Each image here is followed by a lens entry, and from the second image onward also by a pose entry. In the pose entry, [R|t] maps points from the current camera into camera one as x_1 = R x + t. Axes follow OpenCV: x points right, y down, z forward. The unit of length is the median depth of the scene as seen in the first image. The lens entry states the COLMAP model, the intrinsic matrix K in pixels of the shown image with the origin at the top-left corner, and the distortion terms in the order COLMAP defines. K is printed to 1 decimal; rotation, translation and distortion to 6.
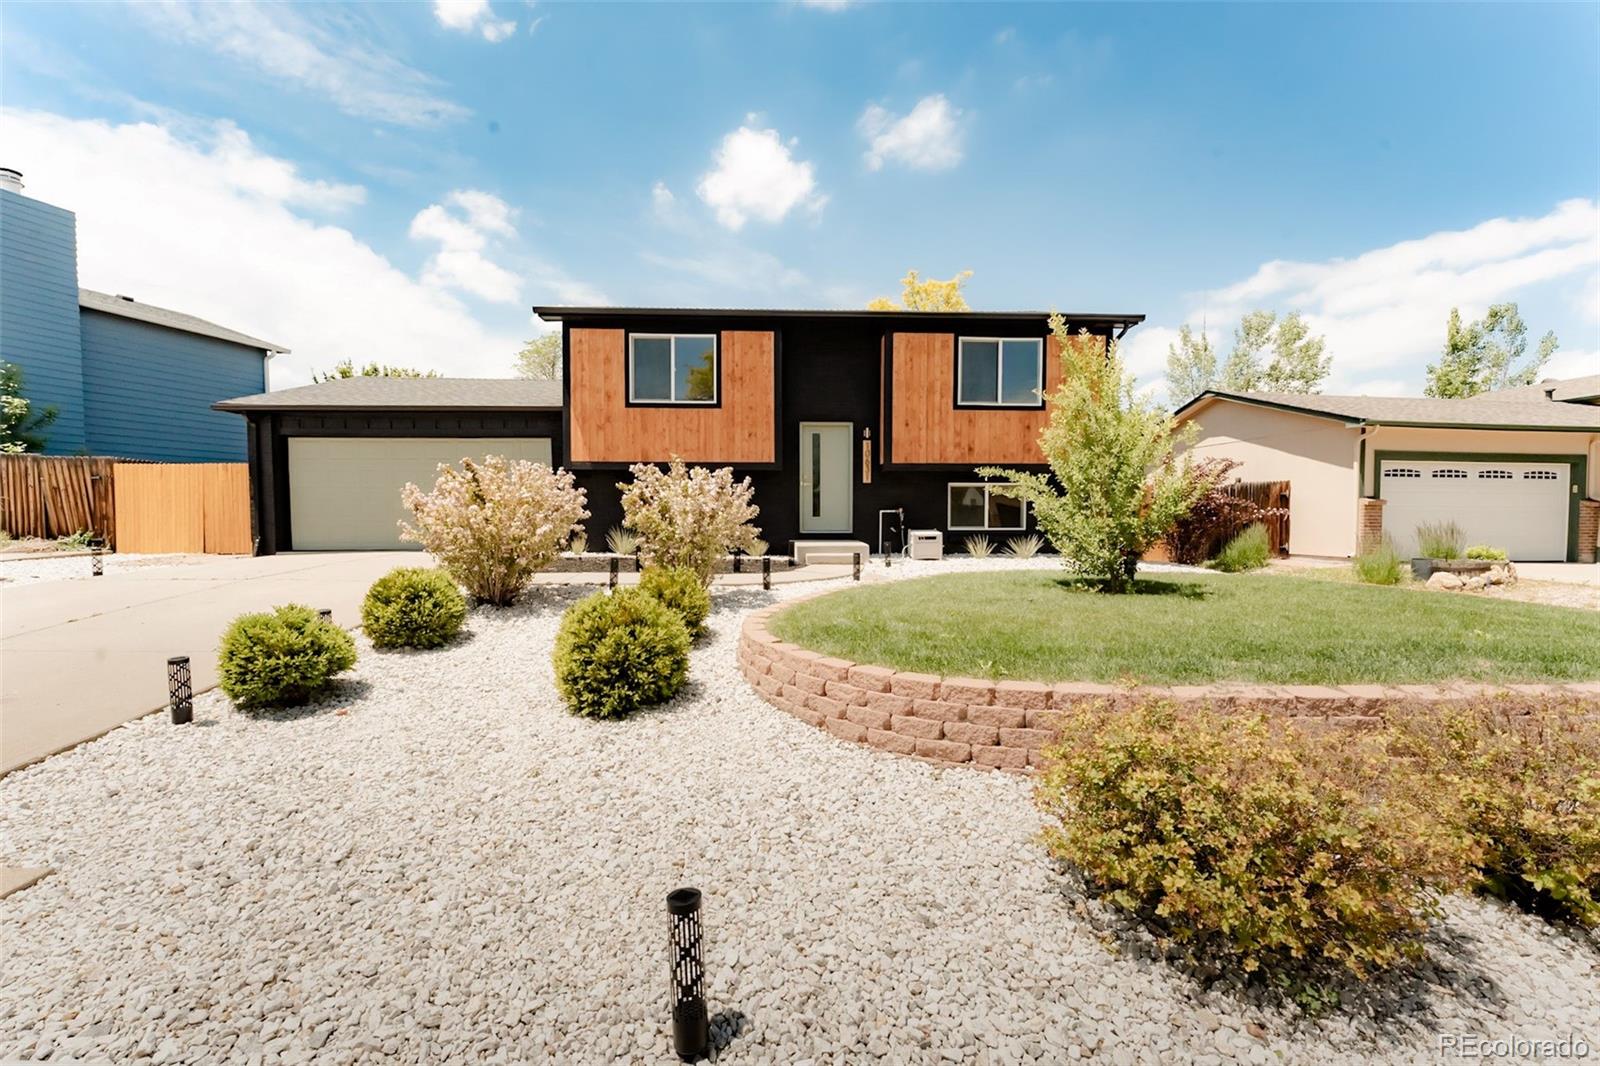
lens RADIAL K [[649.4, 0, 800.5], [0, 649.4, 535.8], [0, 0, 1]] dist [0.000728, -0.002280]
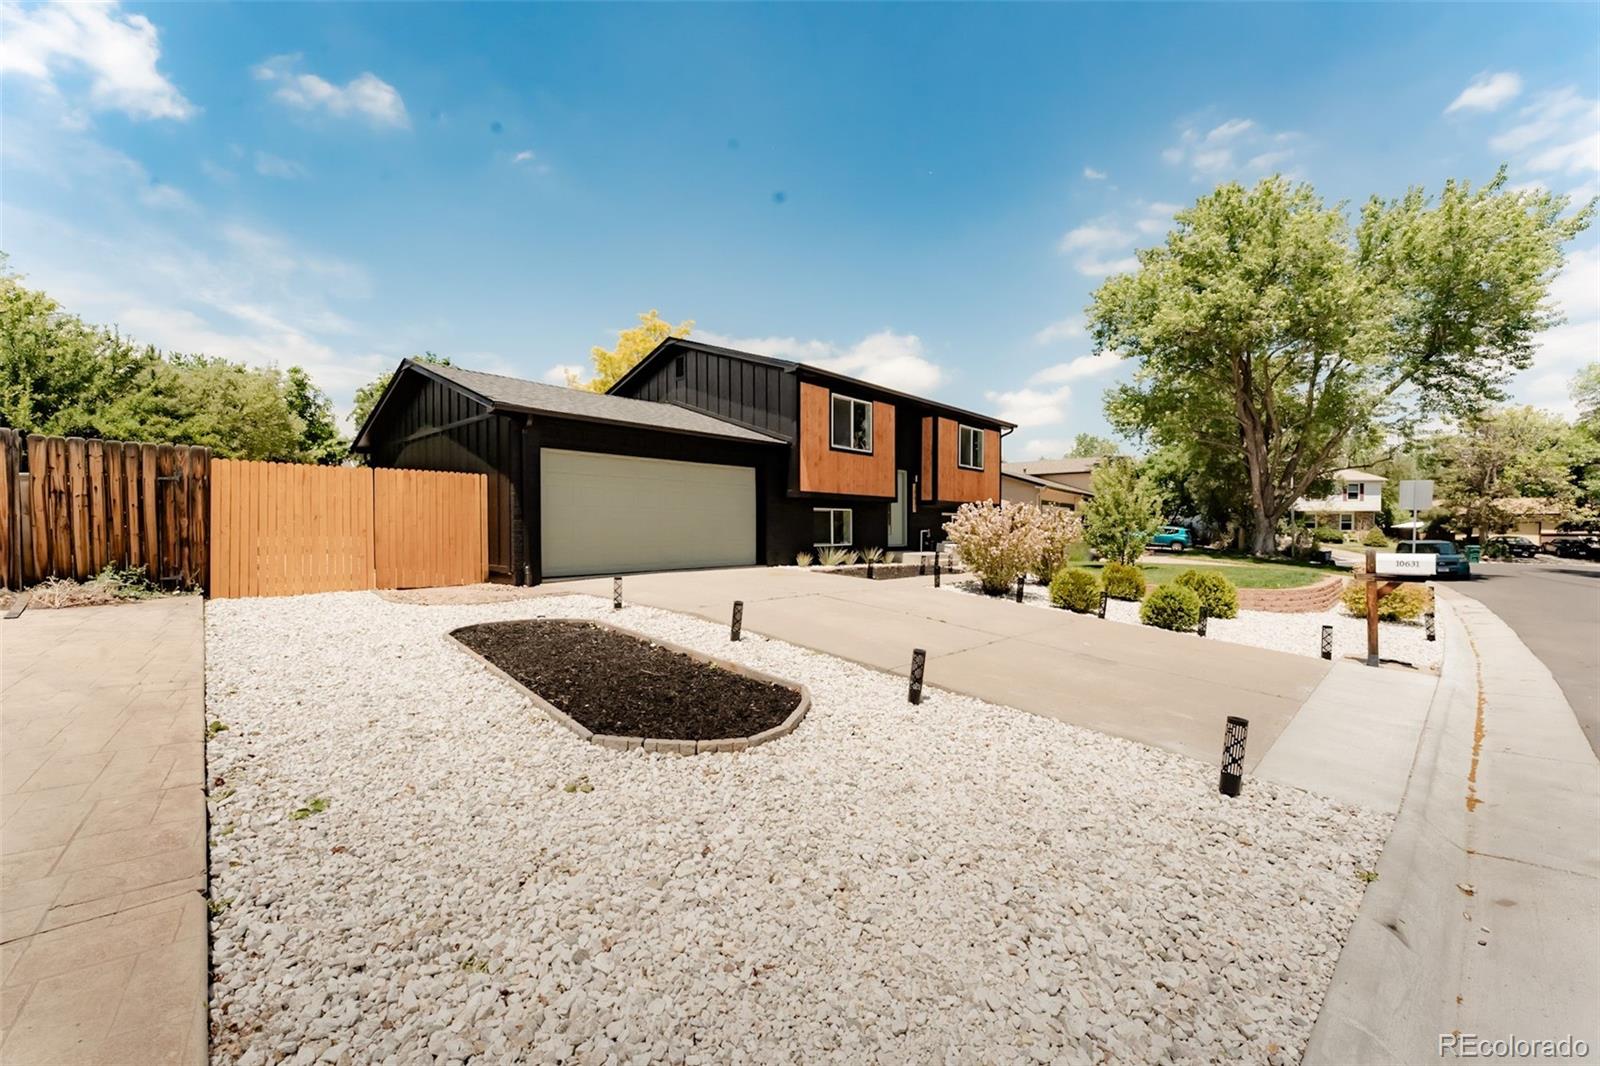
lens RADIAL K [[649.4, 0, 795.6], [0, 649.4, 535.8], [0, 0, 1]] dist [0.000728, -0.002280]
pose [[0.703620, -0.005949, 0.710551, -1.187497], [0.019079, 0.999763, -0.010523, -0.018507], [-0.710320, 0.020960, 0.703567, 0.156801]]
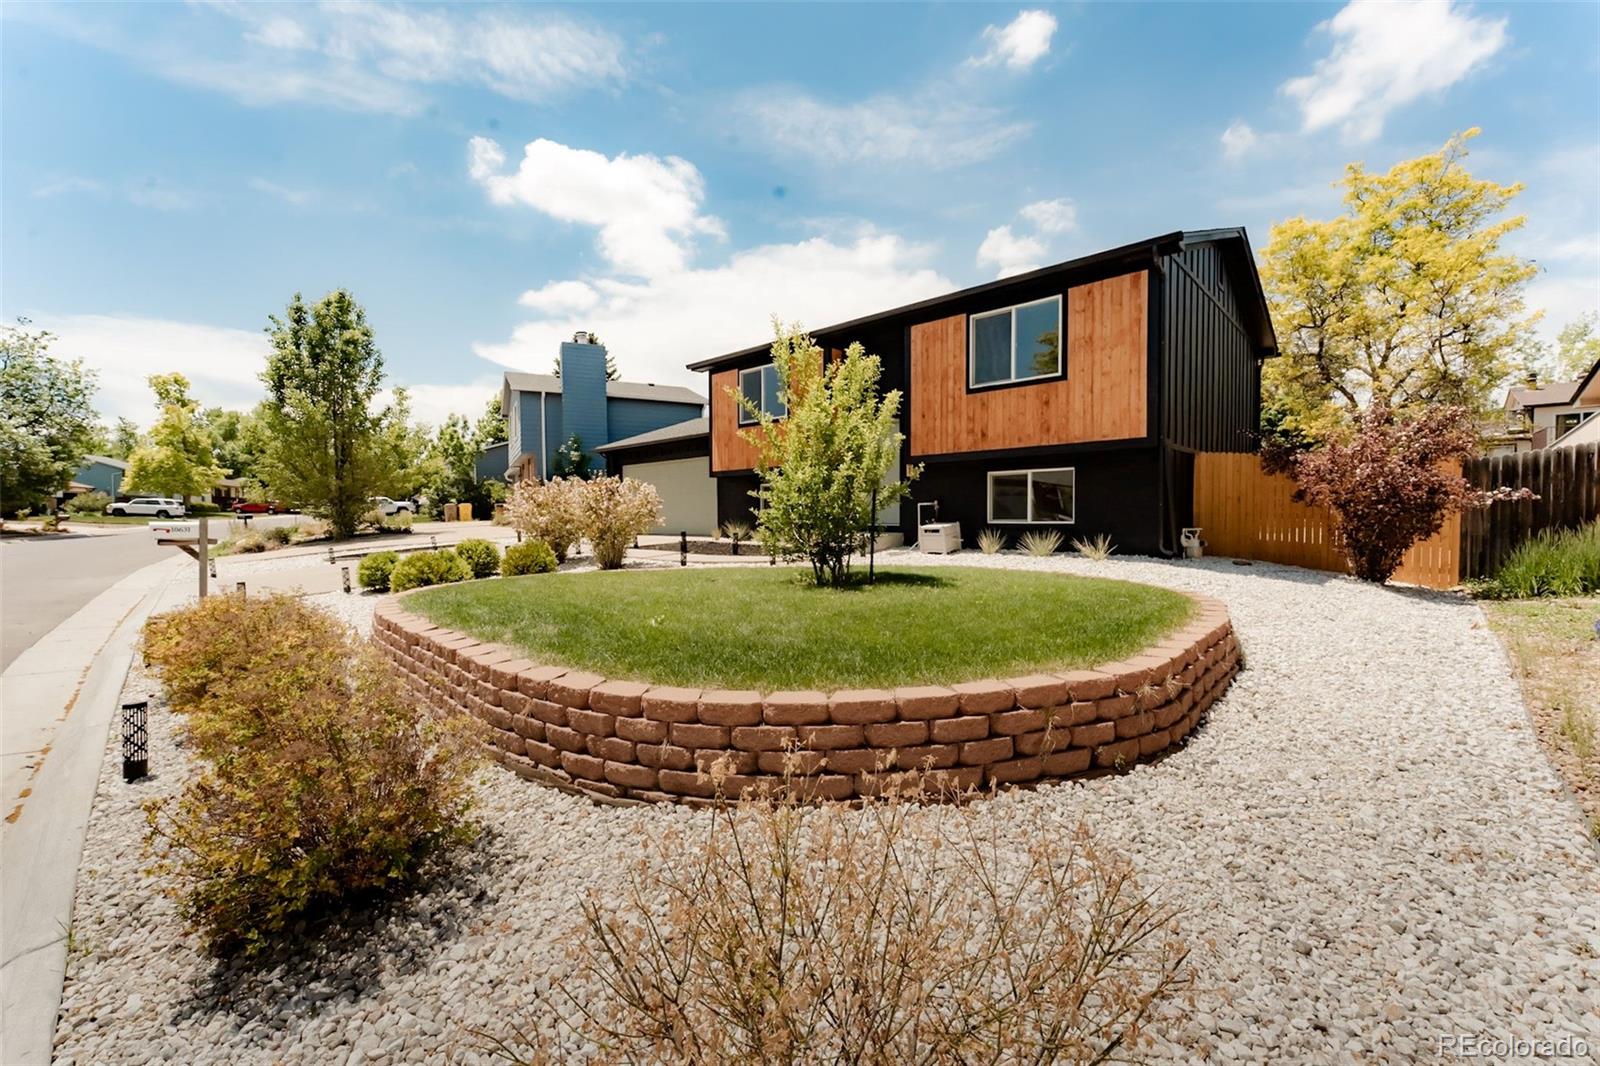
lens RADIAL K [[649.4, 0, 799.5], [0, 649.4, 534.7], [0, 0, 1]] dist [0.000728, -0.002280]
pose [[0.691743, 0.016846, -0.721947, 0.747135], [-0.011738, 0.999858, 0.012084, -0.000646], [0.722049, 0.000115, 0.691842, 0.178719]]
